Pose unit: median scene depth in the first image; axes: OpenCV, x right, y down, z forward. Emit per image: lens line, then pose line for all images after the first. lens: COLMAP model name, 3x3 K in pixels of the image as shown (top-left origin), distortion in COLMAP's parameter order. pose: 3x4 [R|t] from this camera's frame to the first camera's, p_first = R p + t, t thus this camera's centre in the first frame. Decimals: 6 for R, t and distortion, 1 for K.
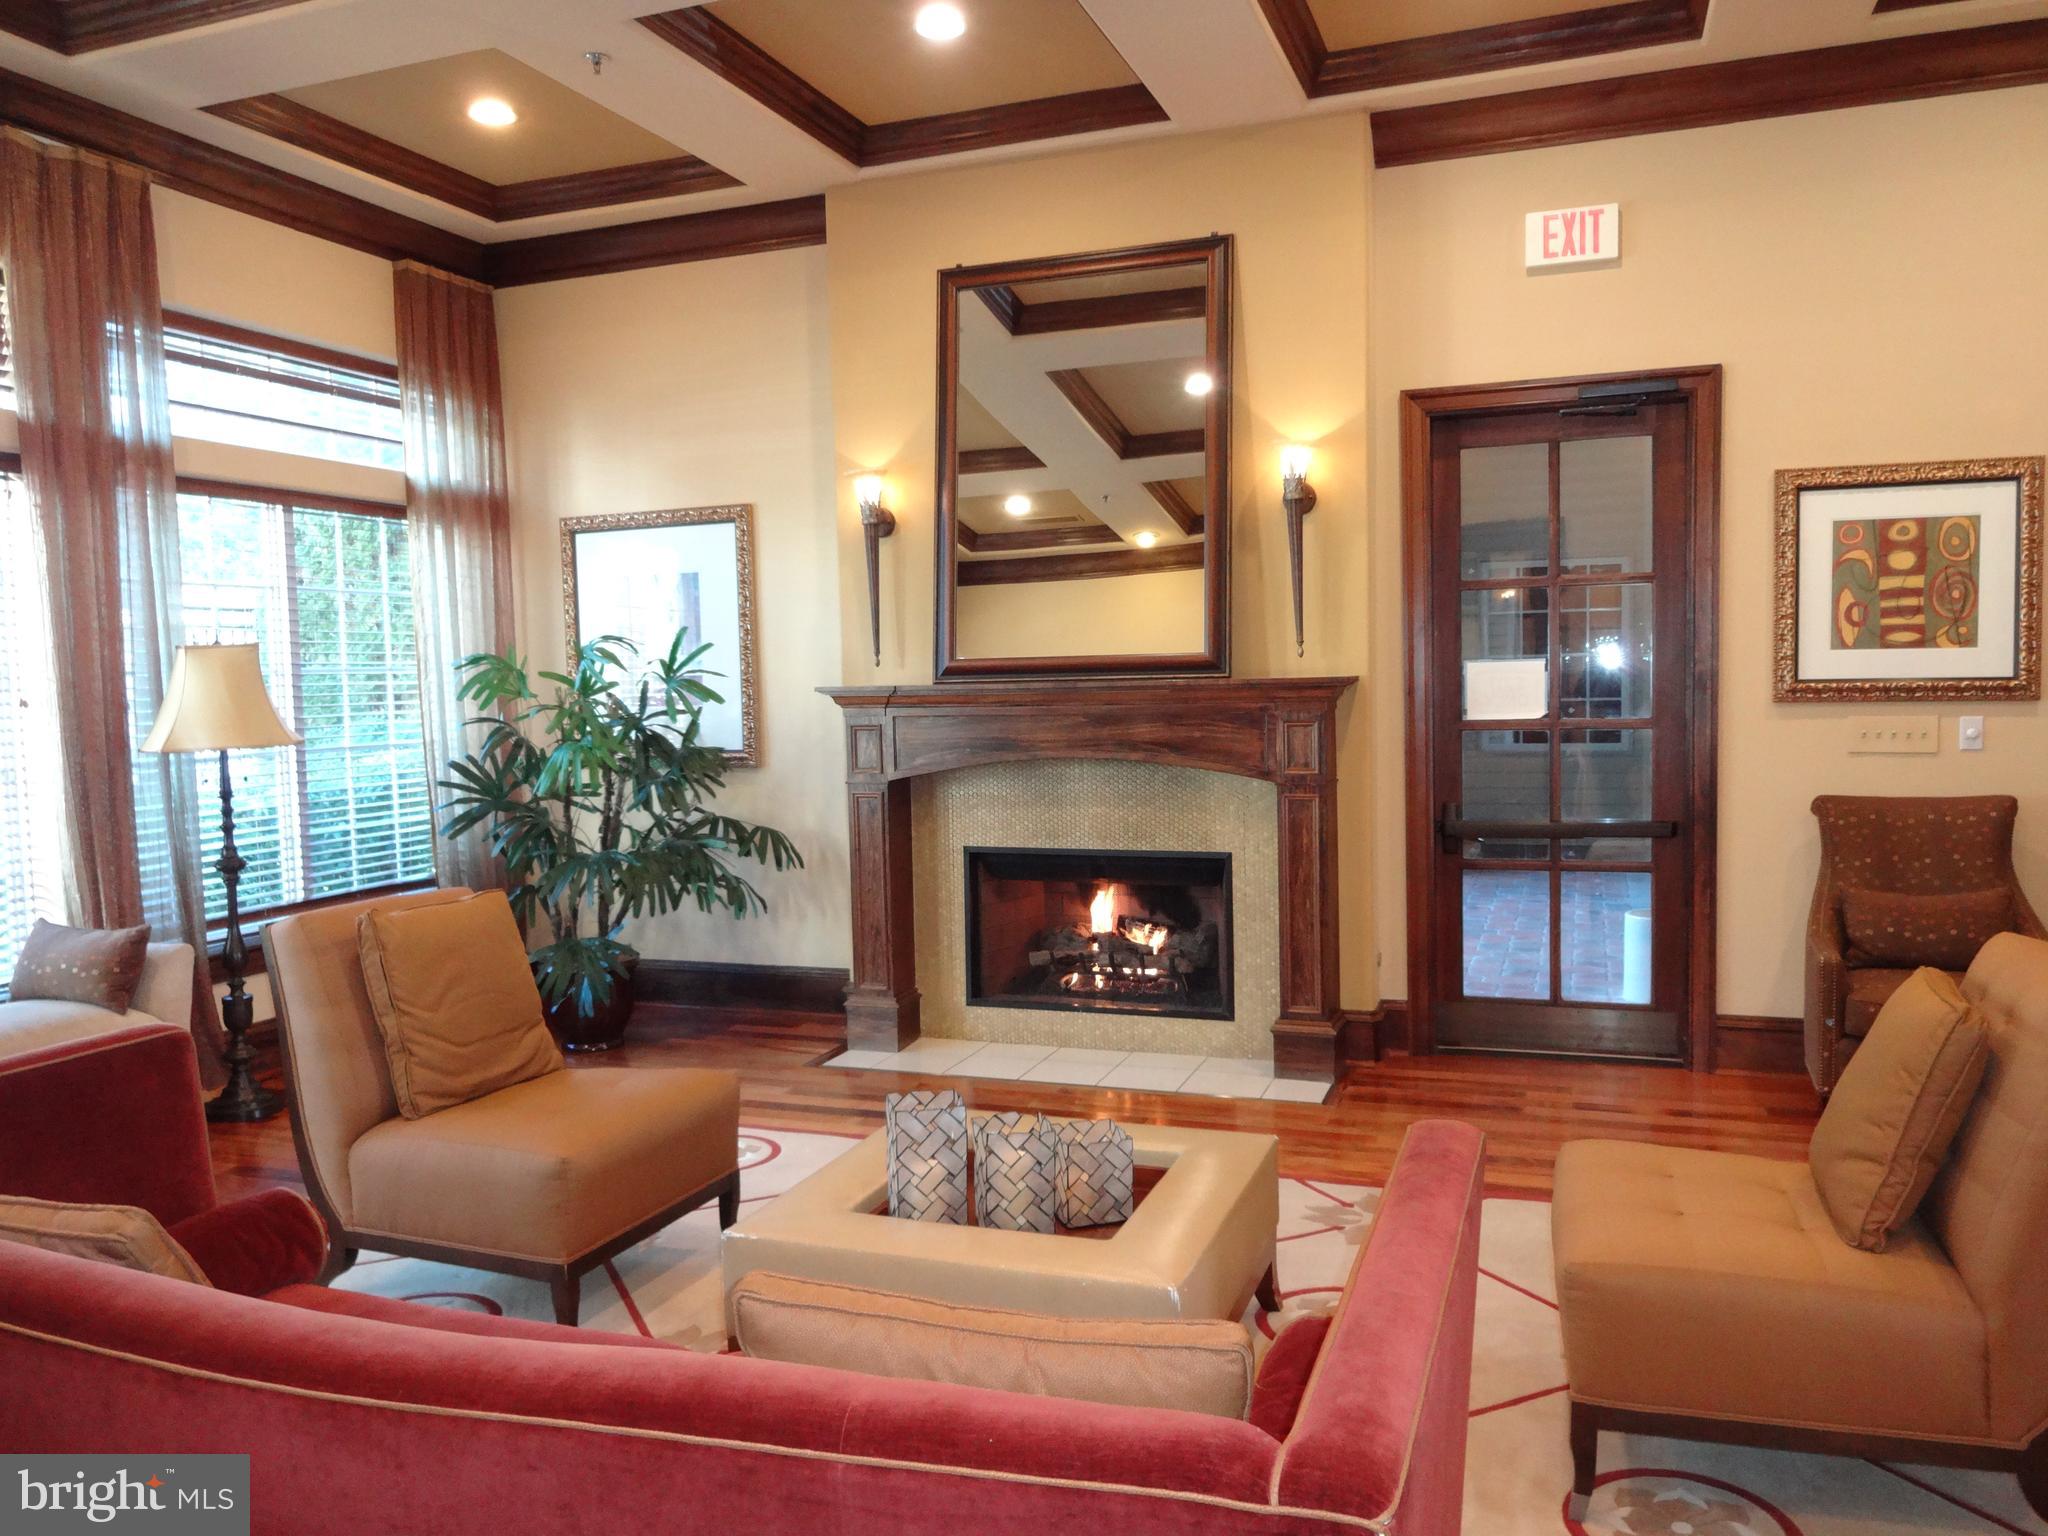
lens RADIAL K [[1516.0, 0, 1031.4], [0, 1516.0, 775.1], [0, 0, 1]] dist [-0.015500, 0.000841]
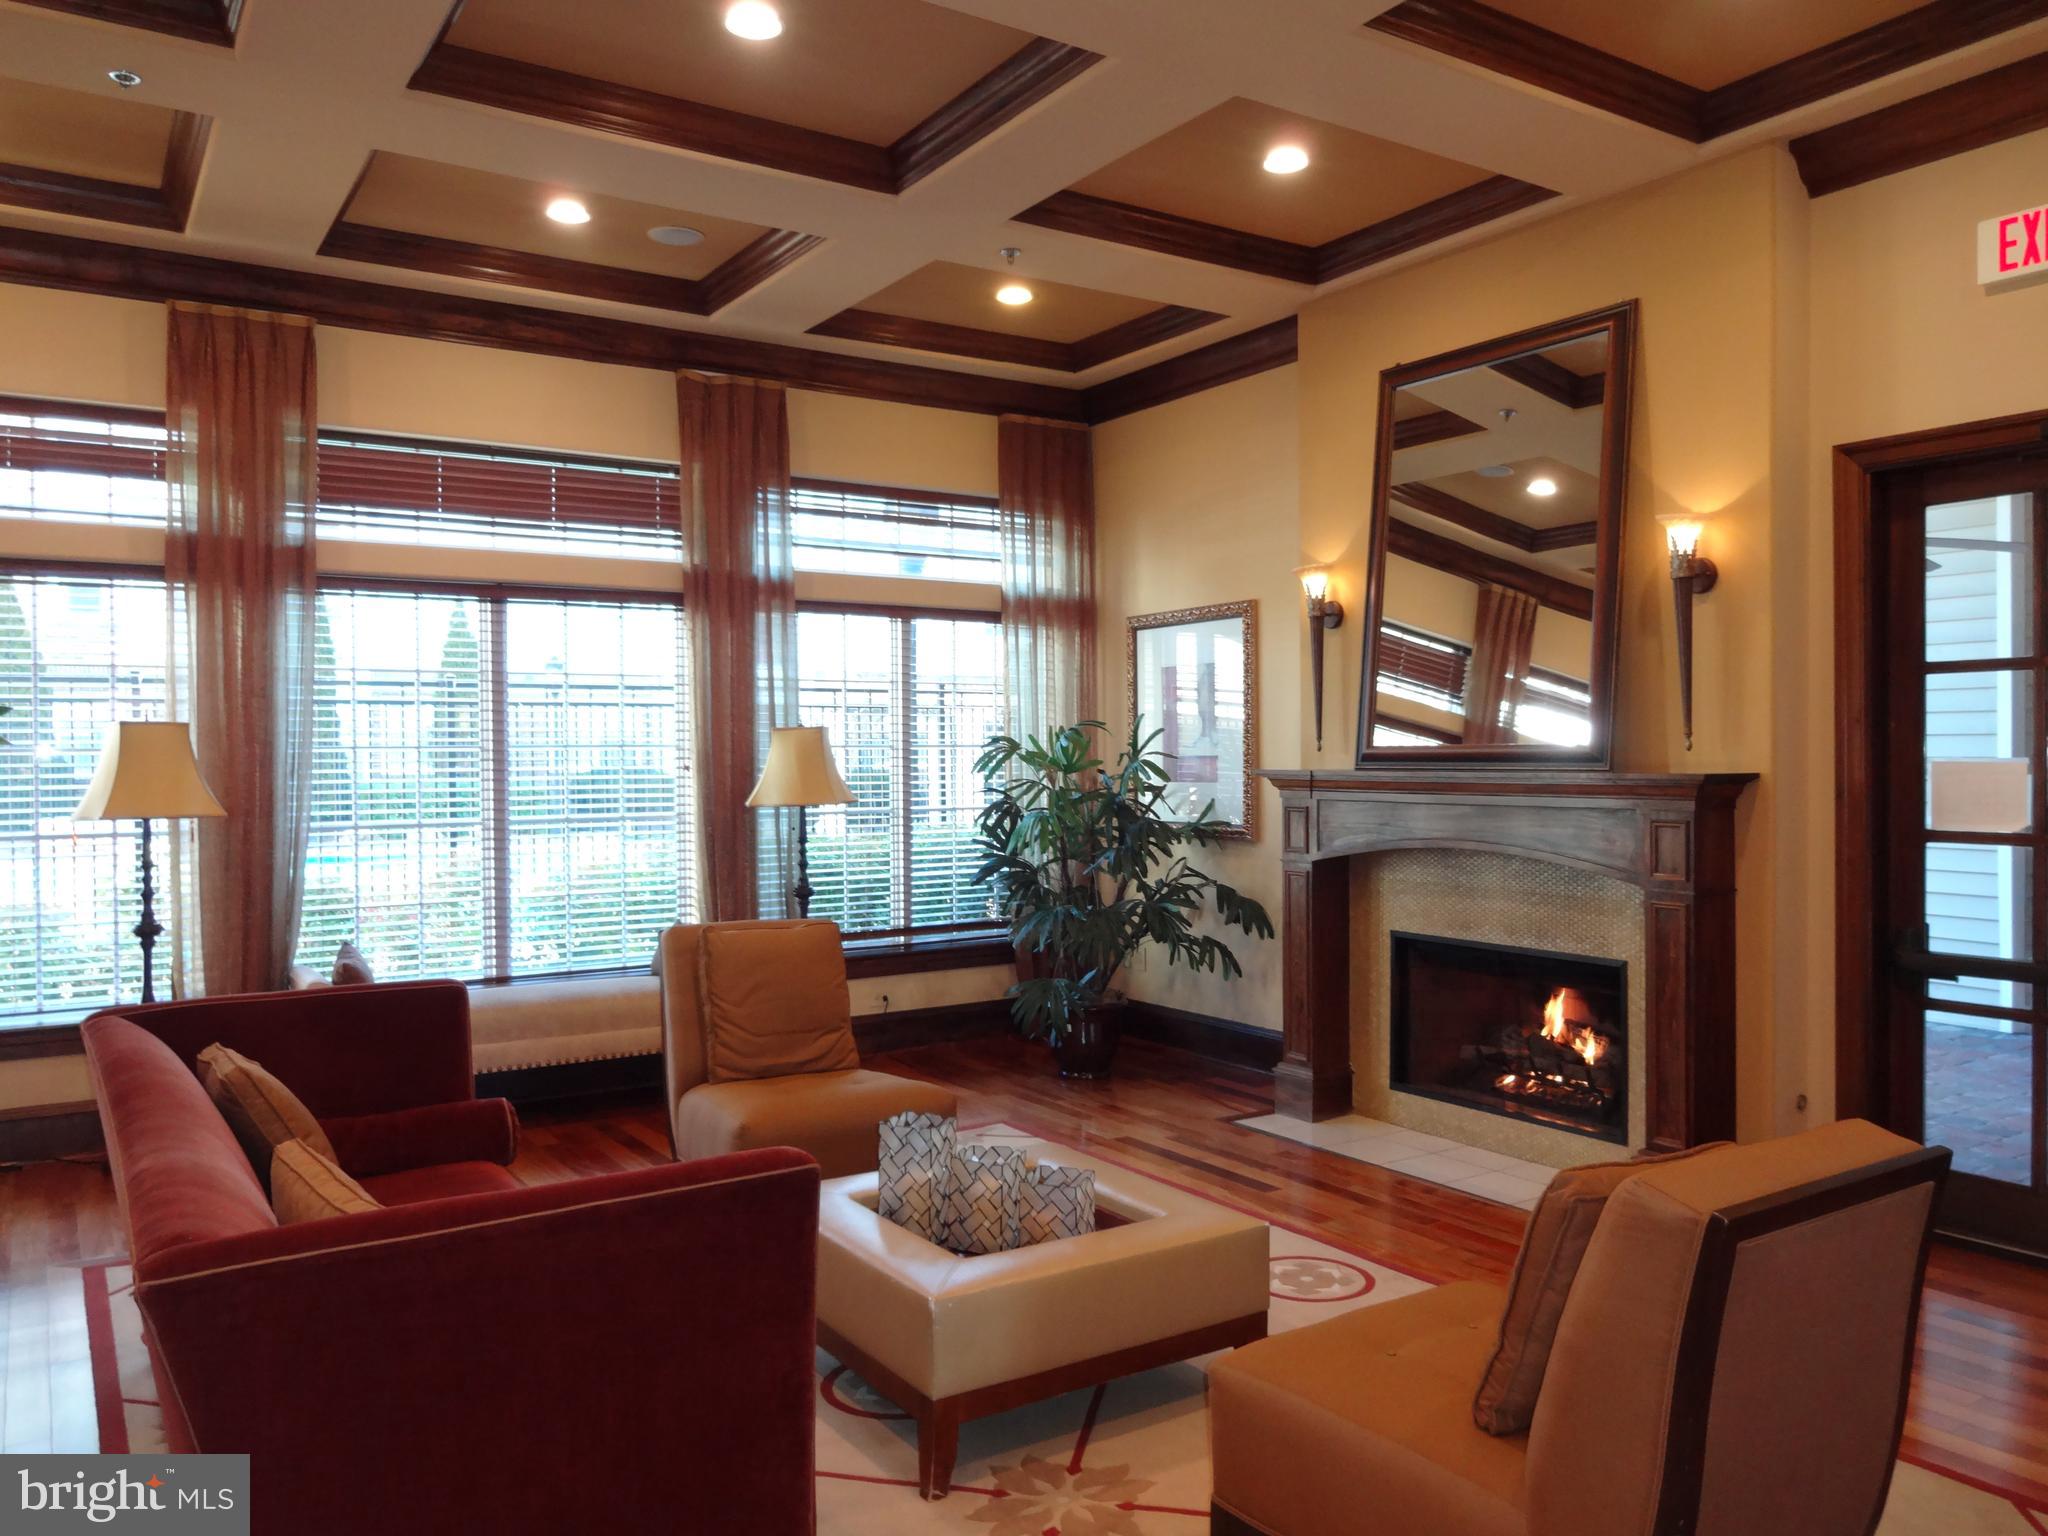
lens RADIAL K [[1516.0, 0, 1037.7], [0, 1516.0, 770.4], [0, 0, 1]] dist [-0.015500, 0.000841]
pose [[0.802573, 0.026214, -0.595978, 0.374335], [-0.055265, 0.998005, -0.030526, -0.015939], [0.593989, 0.057436, 0.802421, 0.043587]]
